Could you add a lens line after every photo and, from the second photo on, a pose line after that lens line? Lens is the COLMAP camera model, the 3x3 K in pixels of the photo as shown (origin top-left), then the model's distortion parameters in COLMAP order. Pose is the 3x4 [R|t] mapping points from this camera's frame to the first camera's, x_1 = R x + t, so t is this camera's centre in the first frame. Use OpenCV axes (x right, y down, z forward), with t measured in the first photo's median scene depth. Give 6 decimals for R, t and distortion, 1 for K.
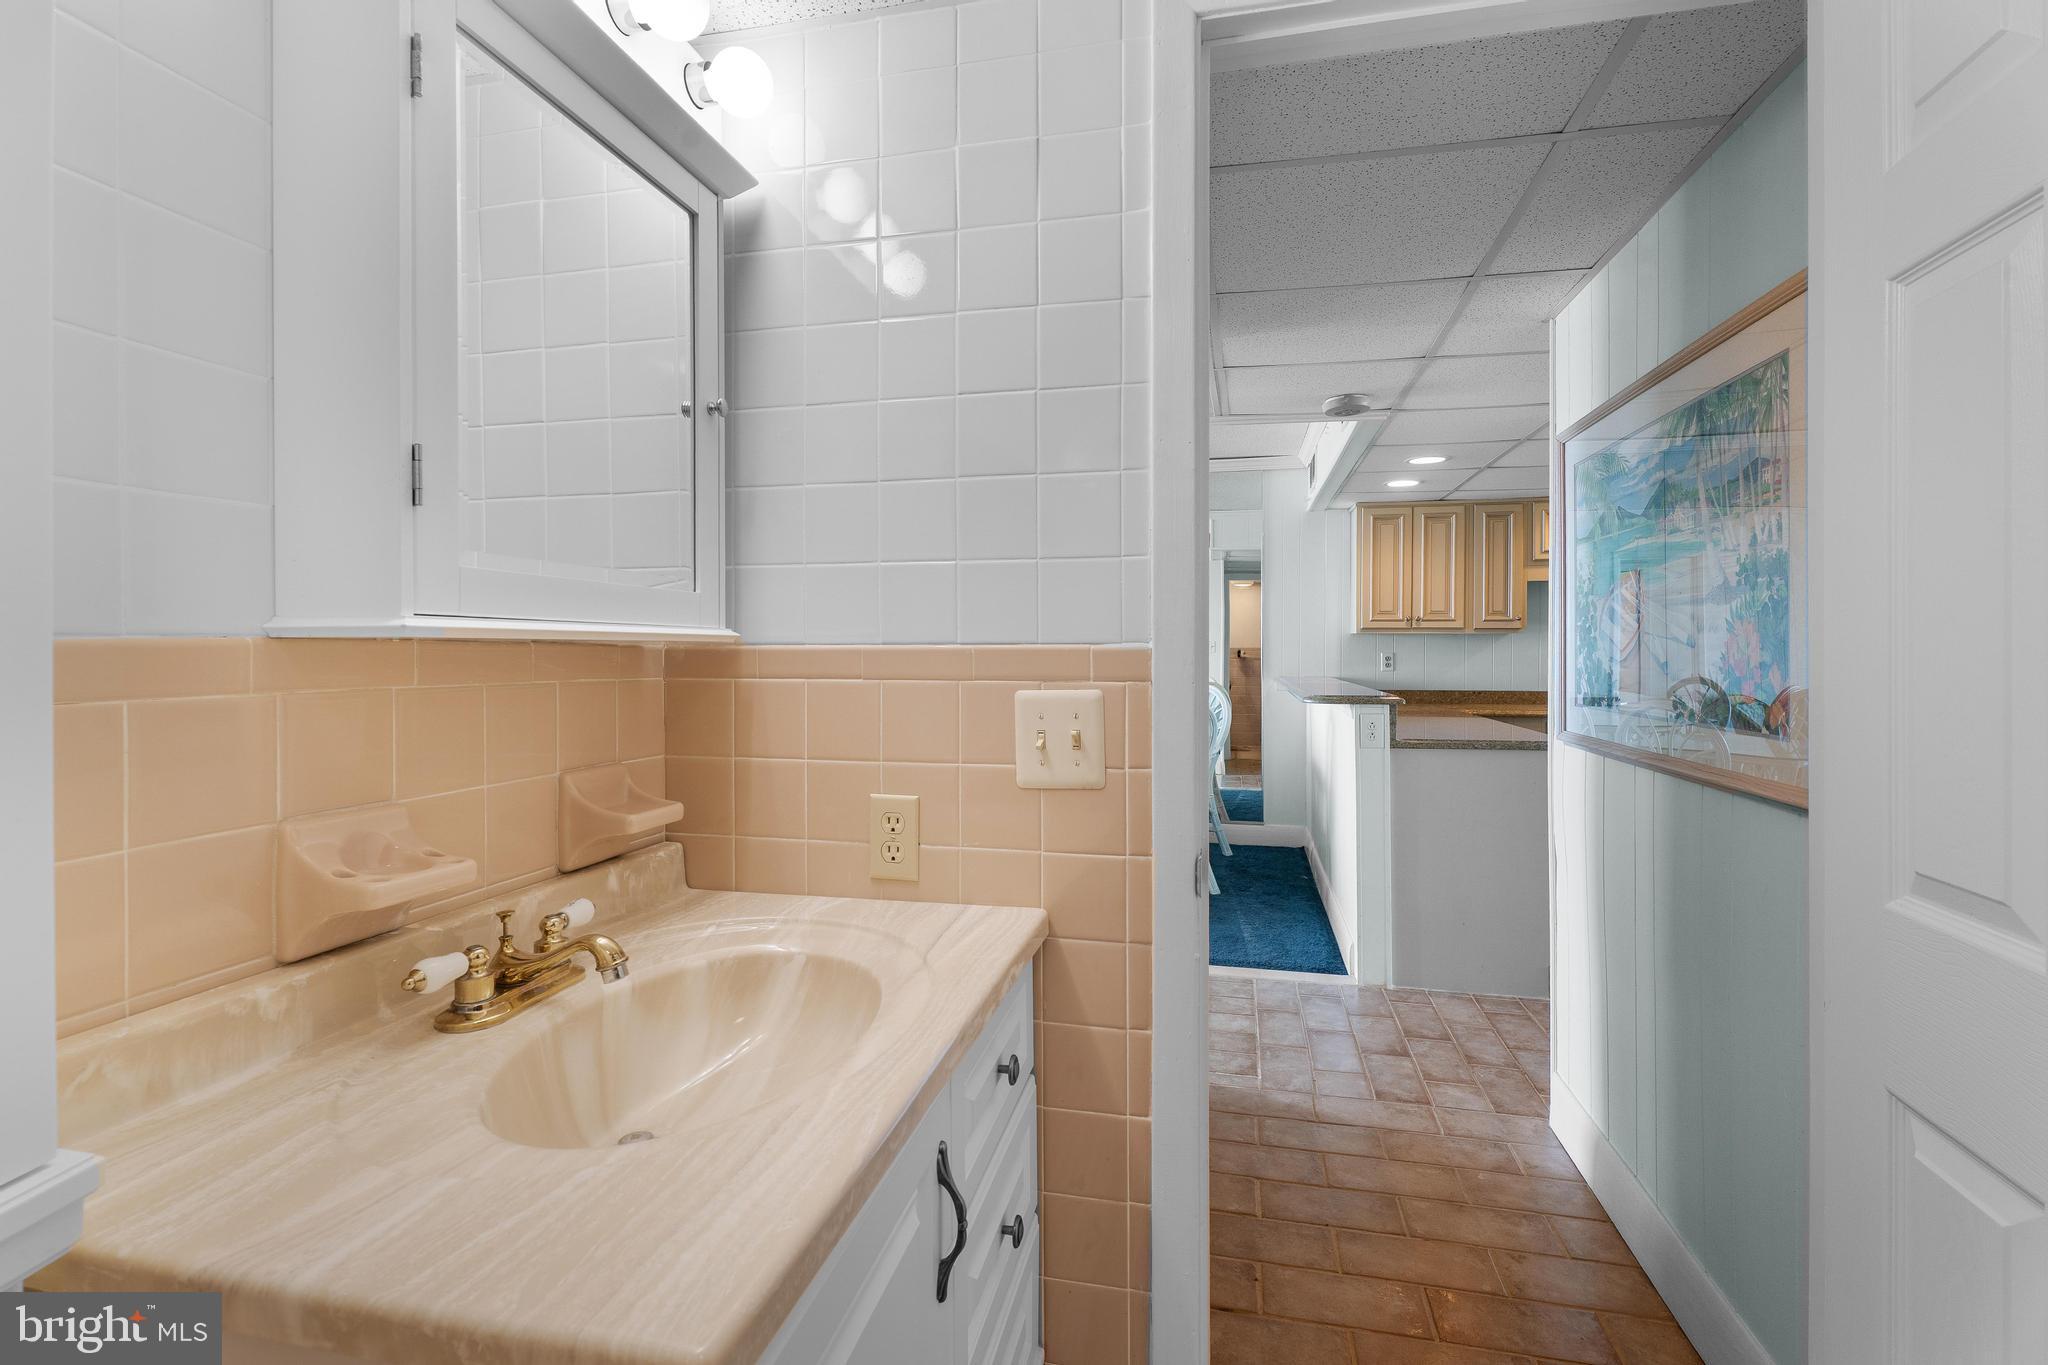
lens RADIAL K [[926.3, 0, 1018.7], [0, 926.3, 651.7], [0, 0, 1]] dist [0.001249, 0.000170]
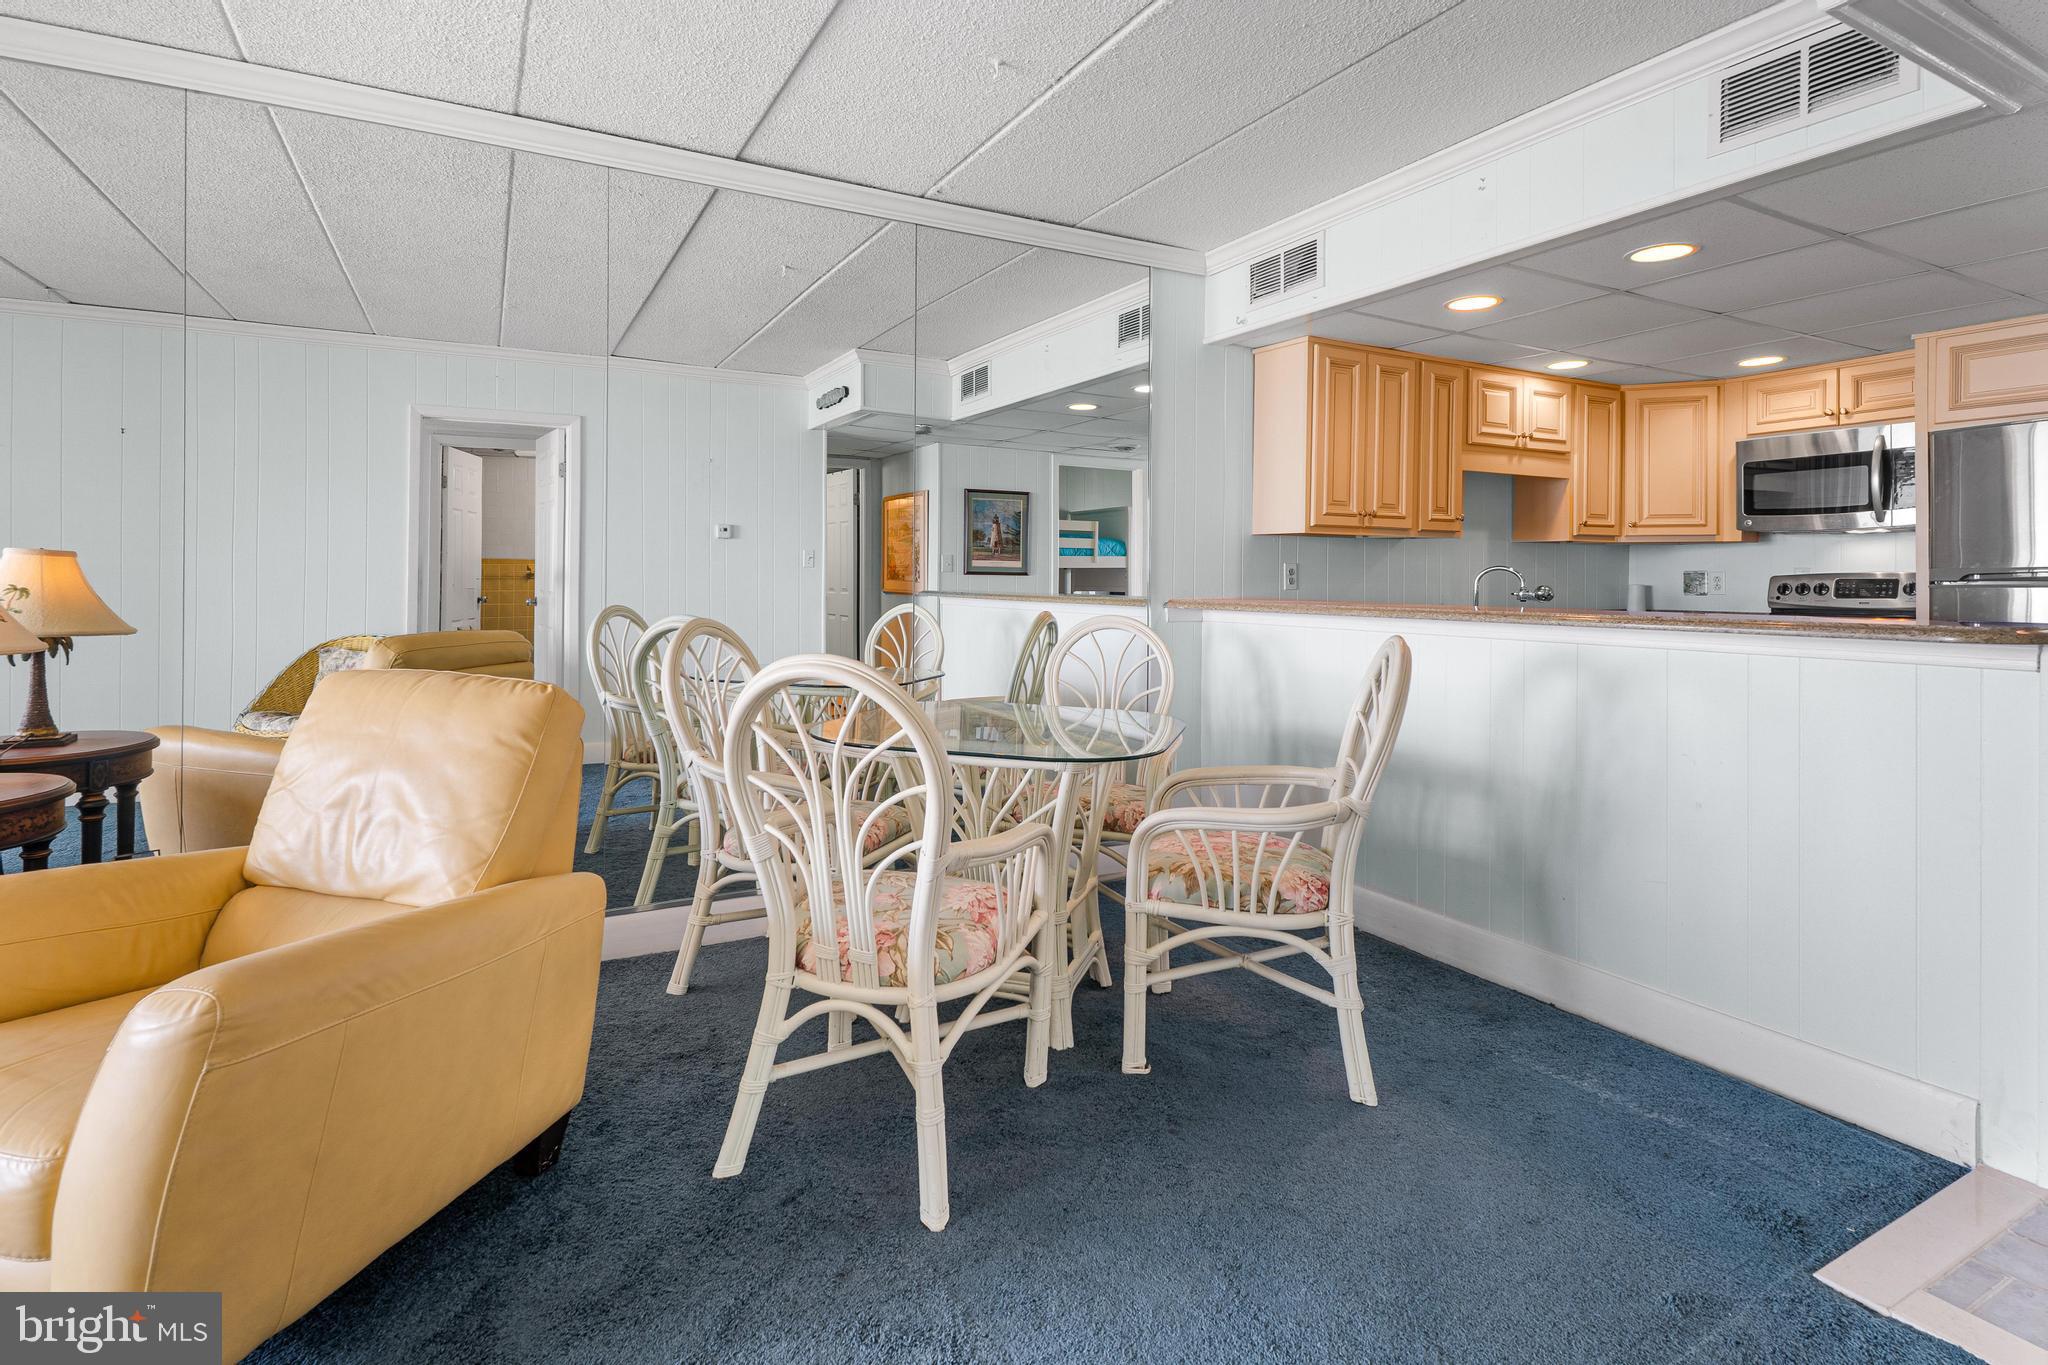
lens RADIAL K [[1007.2, 0, 1021.0], [0, 1007.2, 569.9], [0, 0, 1]] dist [0.005116, 0.000724]
pose [[0.745748, 0.003047, 0.666221, -0.267403], [-0.000765, 0.999993, -0.003717, 0.009418], [-0.666227, 0.002262, 0.745745, 0.606021]]
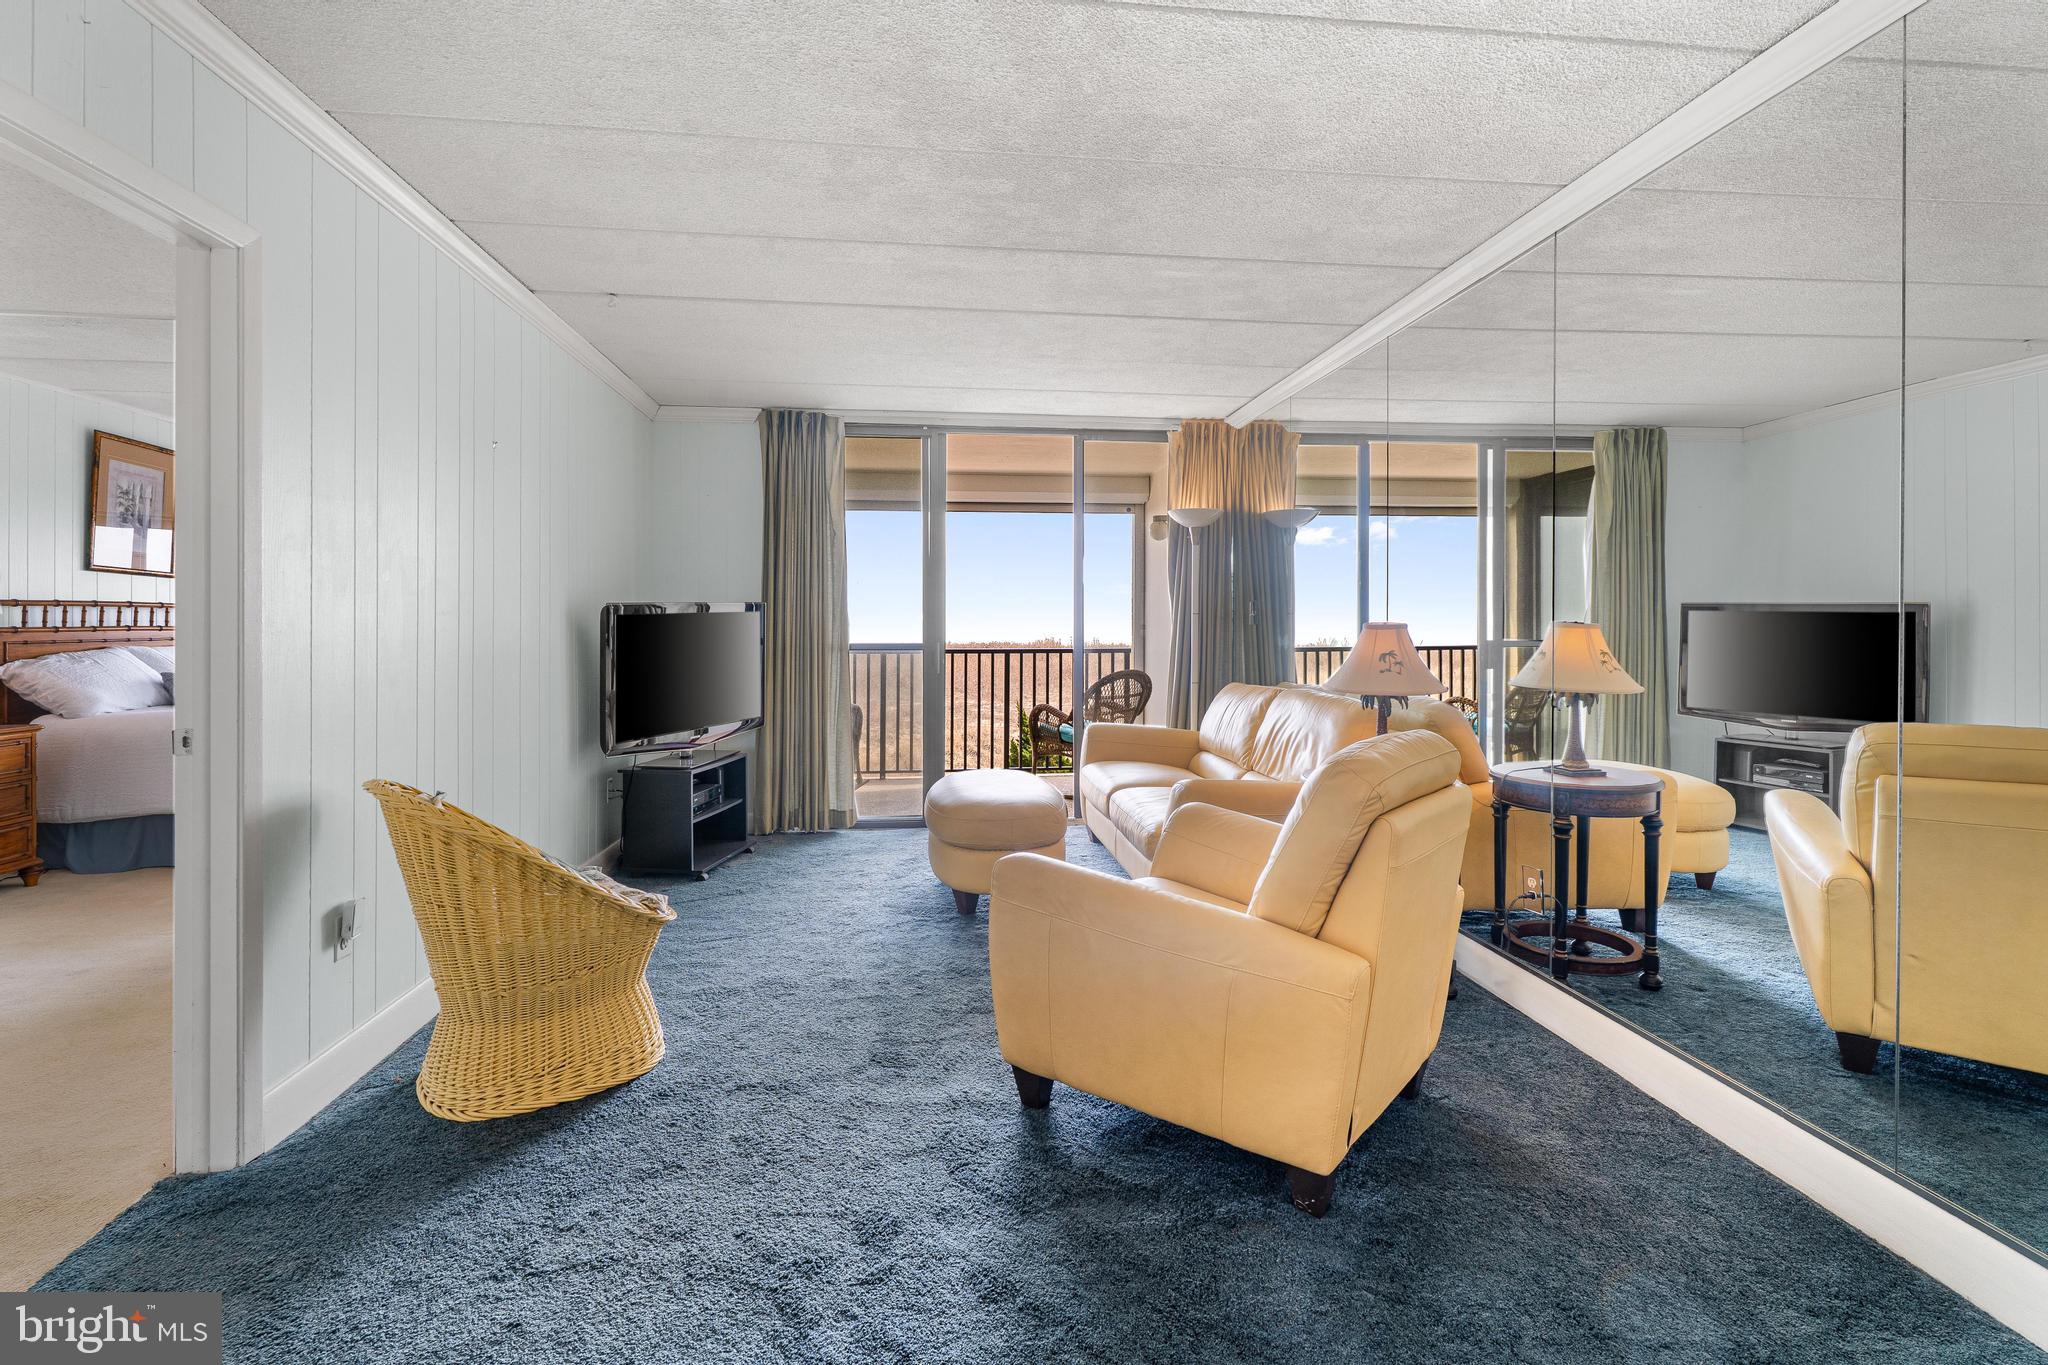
lens RADIAL K [[936.3, 0, 1019.4], [0, 936.3, 641.2], [0, 0, 1]] dist [0.001394, 0.000272]
pose [[0.333923, 0.012209, -0.942521, 0.134523], [-0.003988, 0.999925, 0.011540, 0.003414], [0.942592, -0.000095, 0.333947, 0.765663]]
